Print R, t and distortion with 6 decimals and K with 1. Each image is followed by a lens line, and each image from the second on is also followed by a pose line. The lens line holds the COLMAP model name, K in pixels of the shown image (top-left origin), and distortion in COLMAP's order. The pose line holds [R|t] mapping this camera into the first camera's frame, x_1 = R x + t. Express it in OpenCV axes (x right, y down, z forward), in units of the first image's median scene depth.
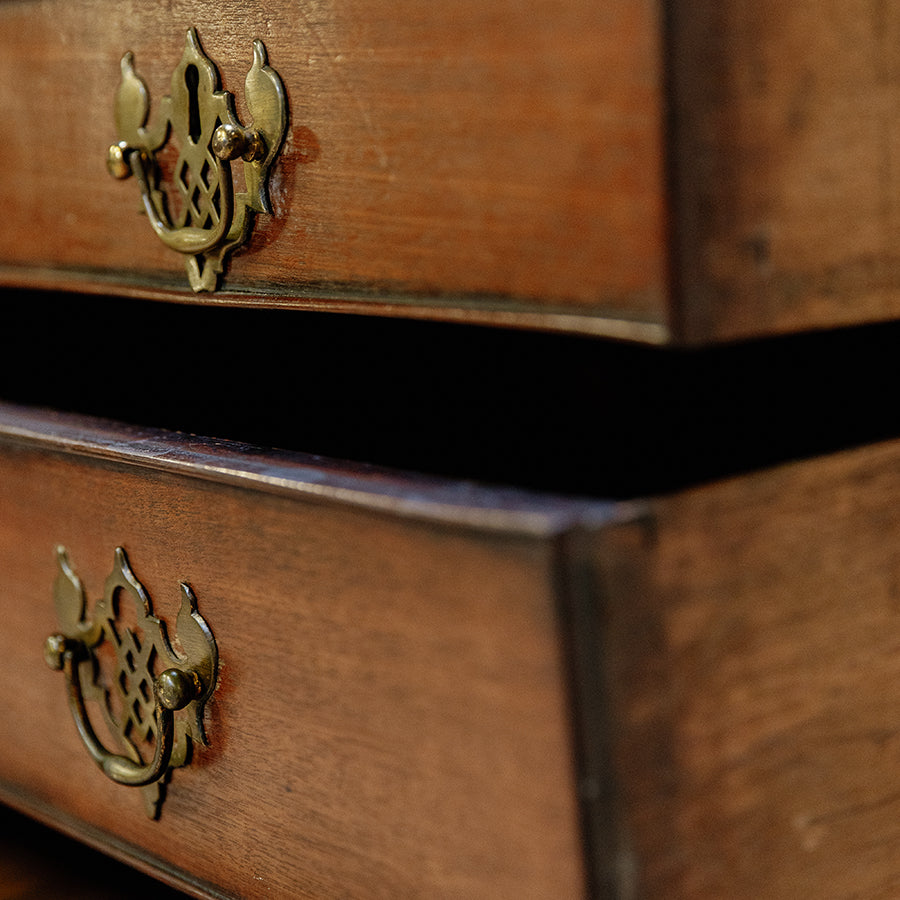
lens RADIAL K [[2358.3, 0, 450.0], [0, 2358.3, 450.0], [0, 0, 1]] dist [0.002271, -0.763219]
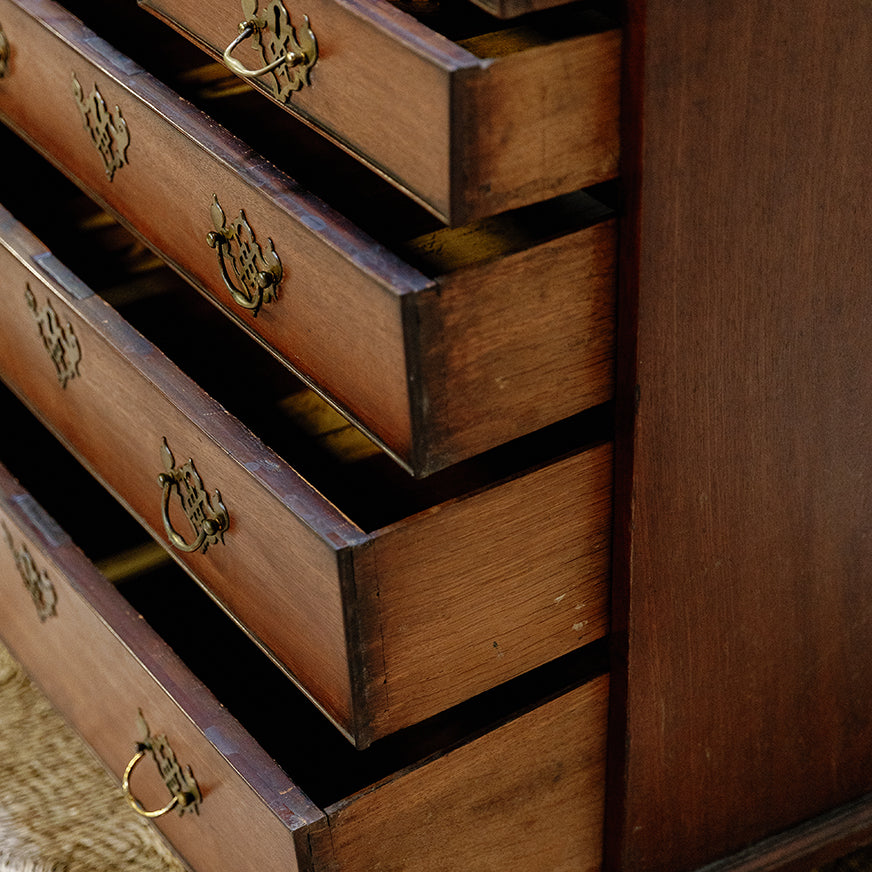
lens RADIAL K [[2284.9, 0, 436.0], [0, 2284.9, 436.0], [0, 0, 1]] dist [0.002271, -0.763219]
pose [[0.997797, 0.061701, -0.024354, 0.144965], [-0.047510, 0.920960, 0.386750, -0.773891], [0.046293, -0.384741, 0.921863, -1.397463]]
